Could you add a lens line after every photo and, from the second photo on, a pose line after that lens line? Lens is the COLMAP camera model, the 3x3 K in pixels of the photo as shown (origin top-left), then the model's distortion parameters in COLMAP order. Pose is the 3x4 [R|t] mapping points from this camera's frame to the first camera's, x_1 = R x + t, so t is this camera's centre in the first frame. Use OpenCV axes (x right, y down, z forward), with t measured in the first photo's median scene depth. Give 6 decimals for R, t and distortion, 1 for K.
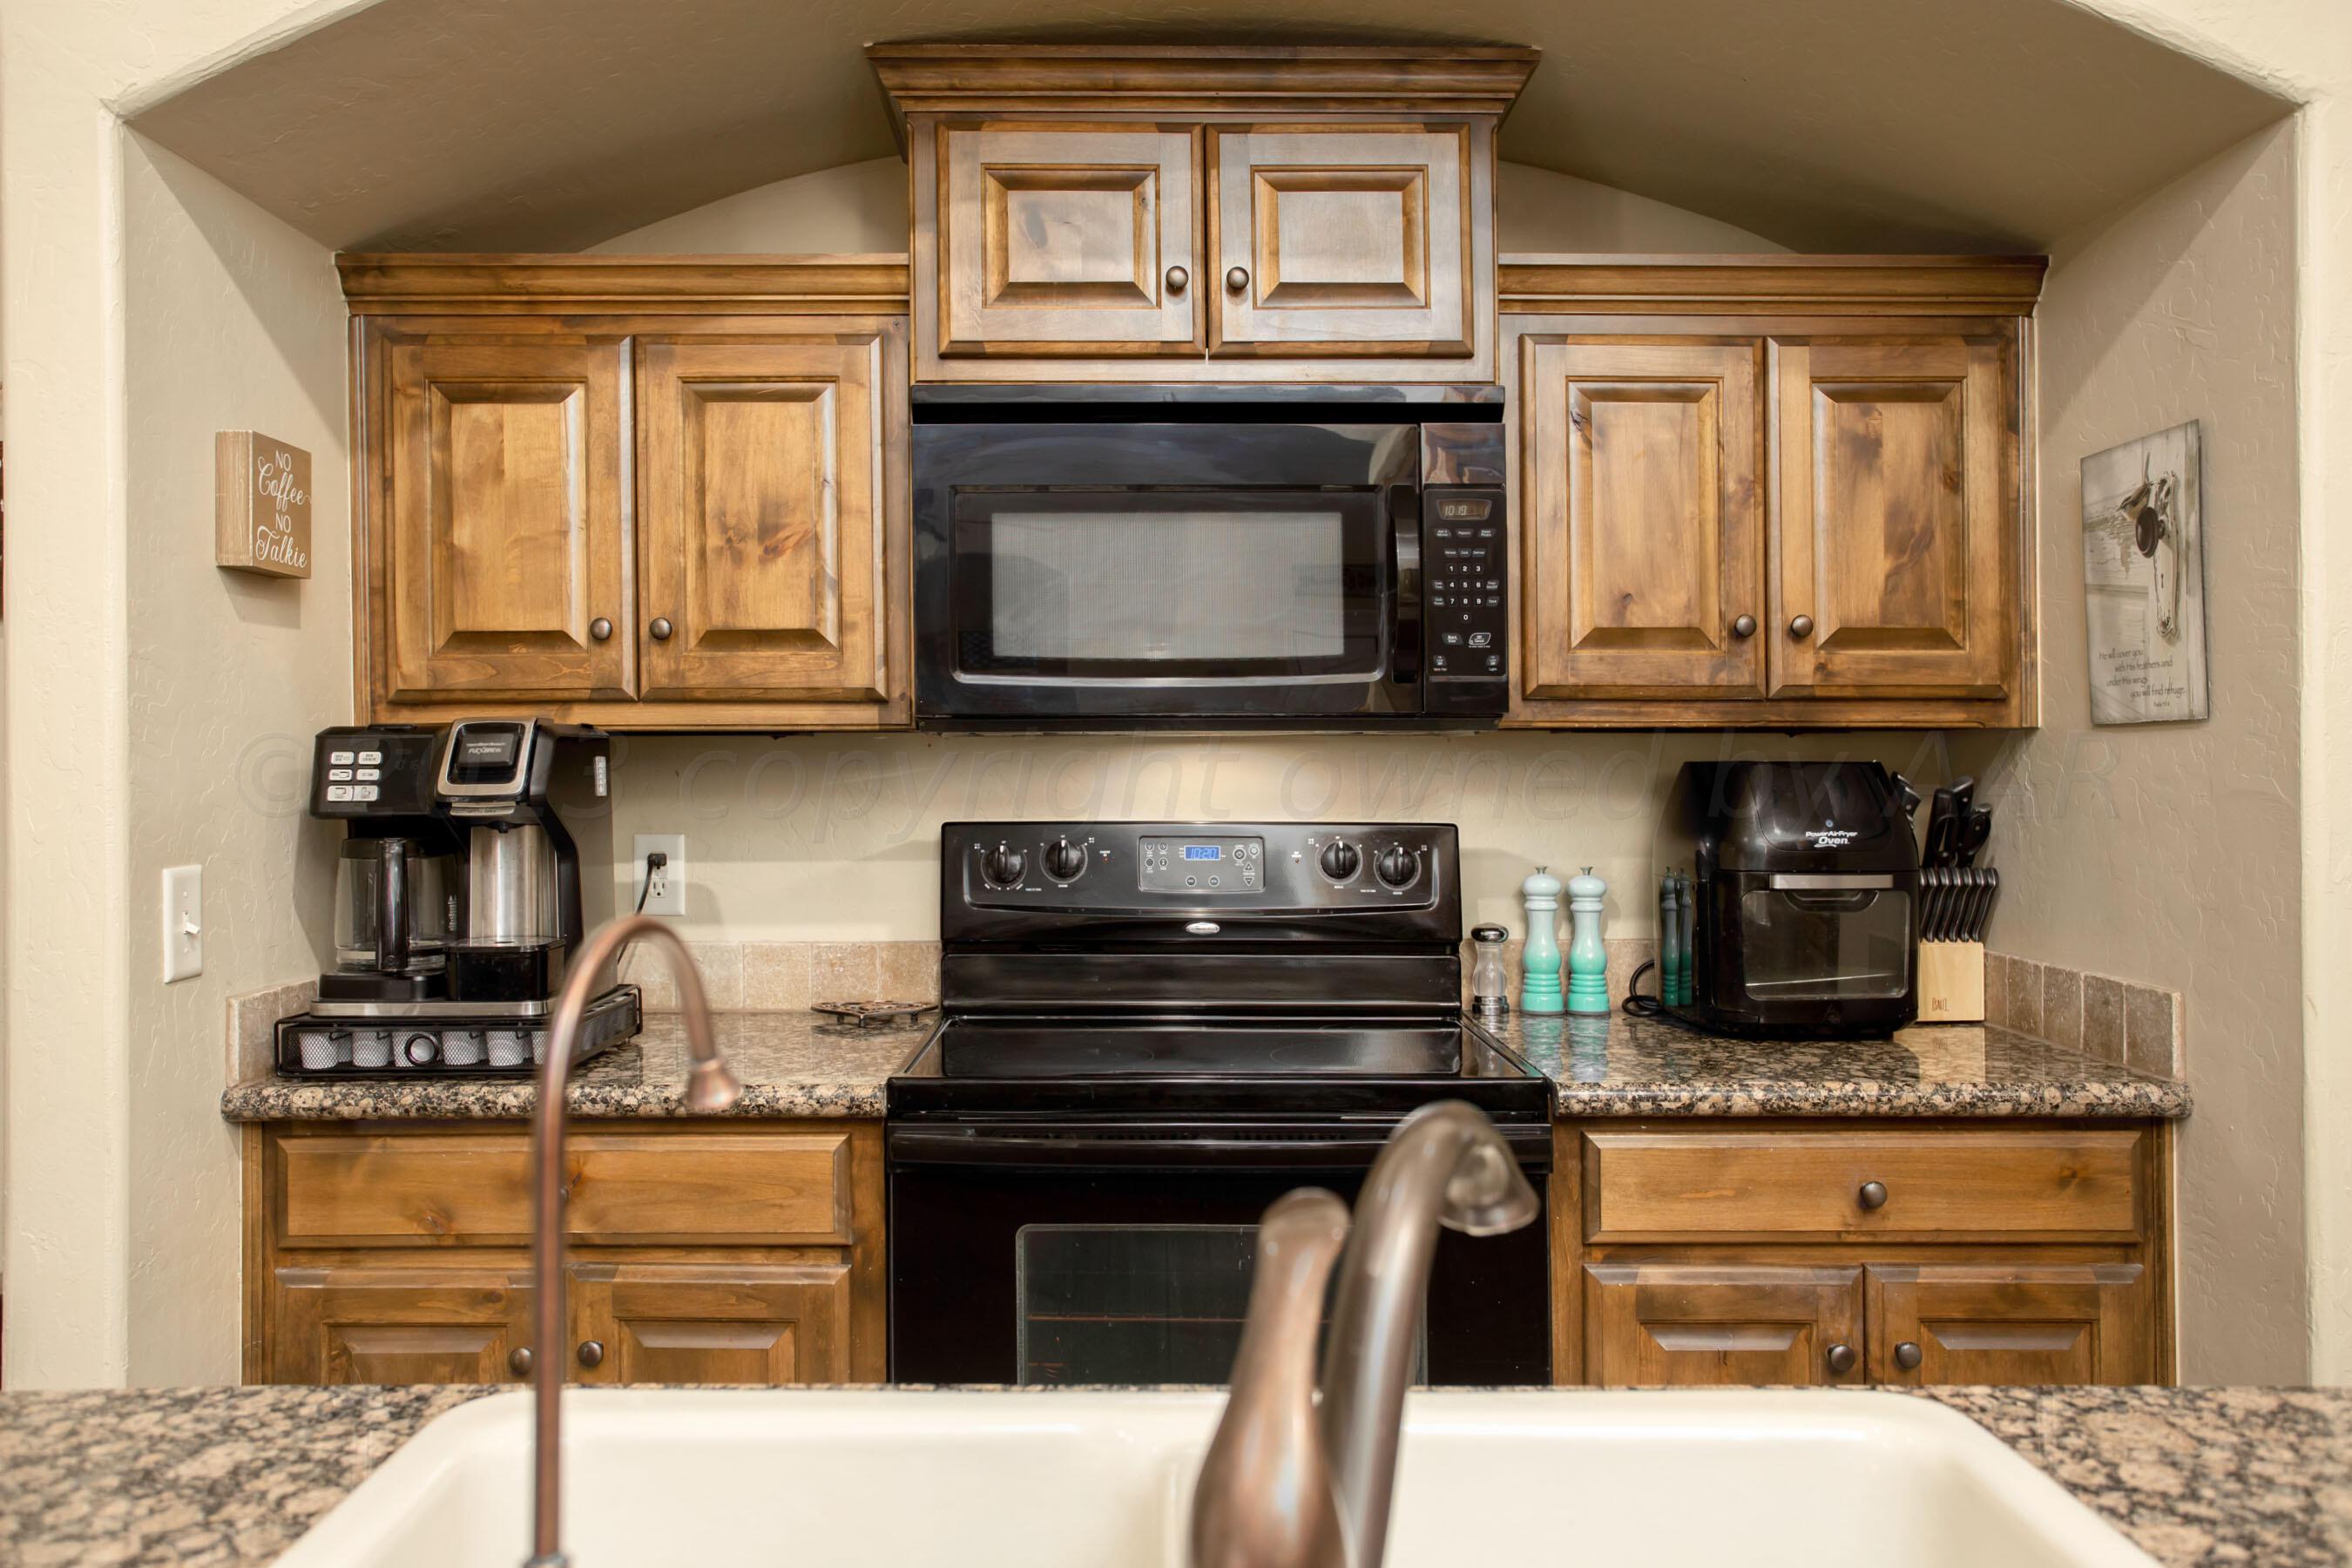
lens RADIAL K [[1888.7, 0, 1119.3], [0, 1888.7, 771.4], [0, 0, 1]] dist [-0.064645, 0.095287]
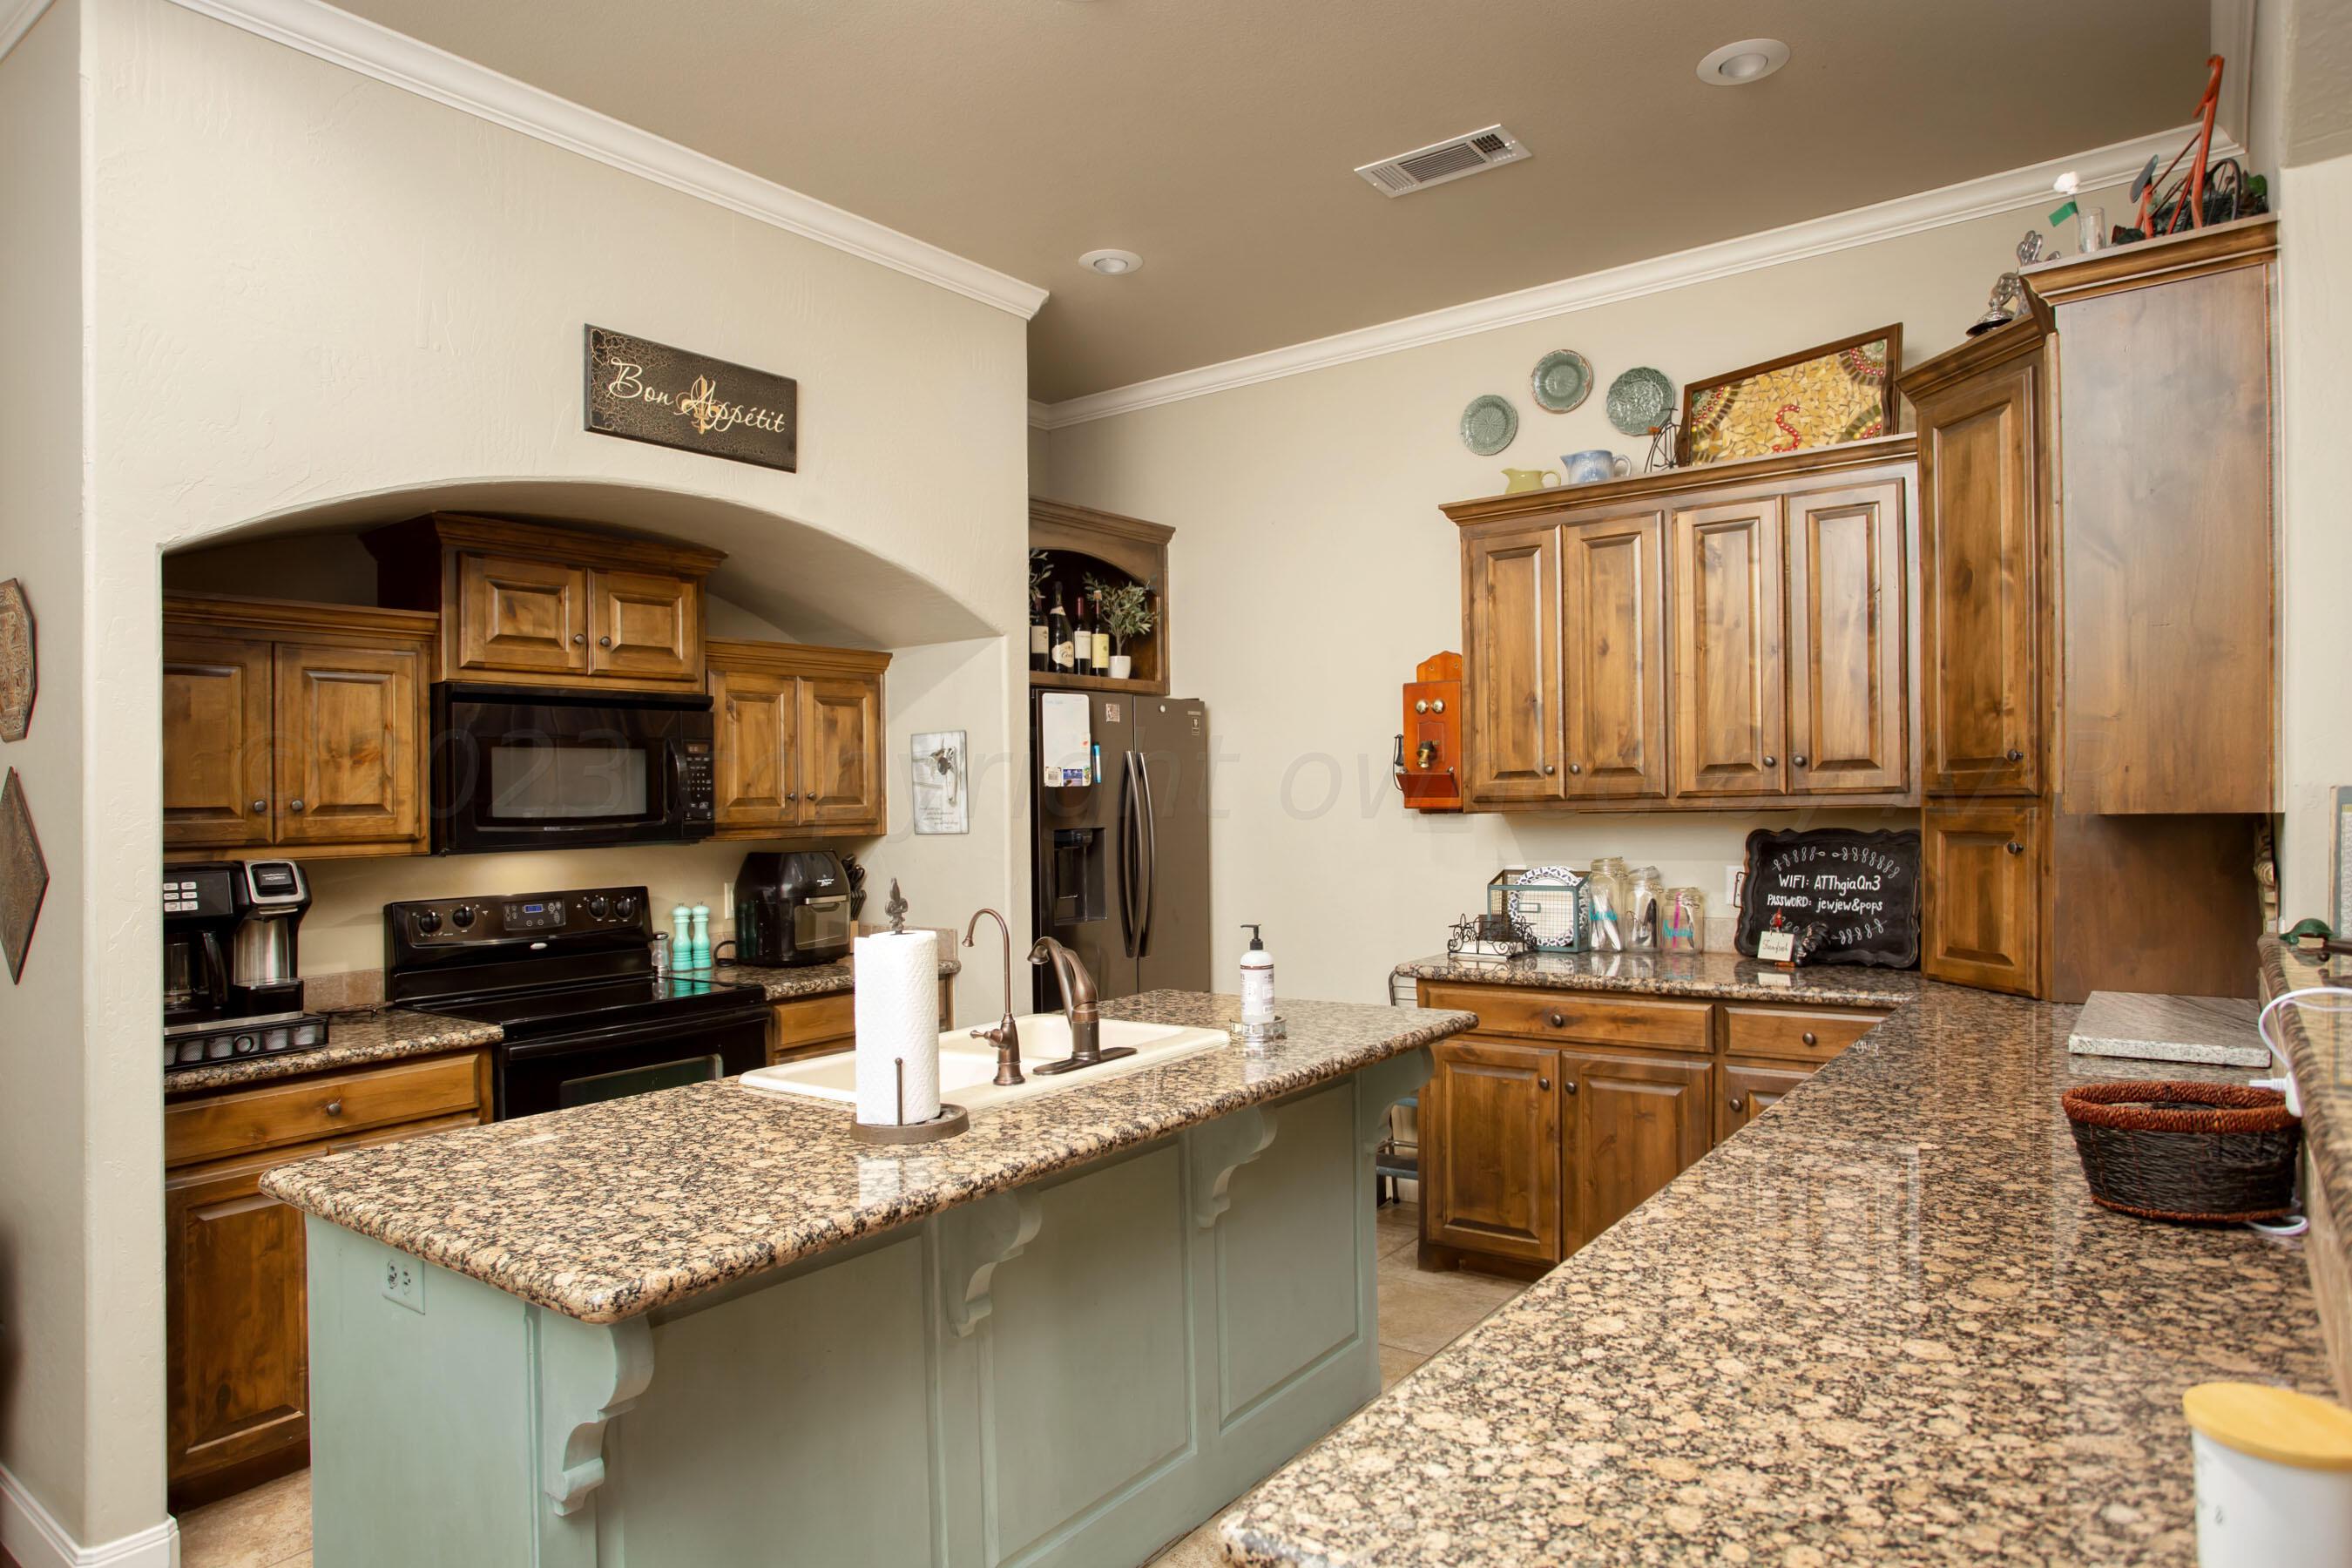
lens RADIAL K [[1346.8, 0, 1176.0], [0, 1346.8, 784.0], [0, 0, 1]] dist [-0.001910, 0.016386]
pose [[0.620809, -0.001925, 0.783959, -0.734630], [0.028055, 0.999411, -0.019762, -0.046671], [-0.783460, 0.034263, 0.620498, -0.471608]]
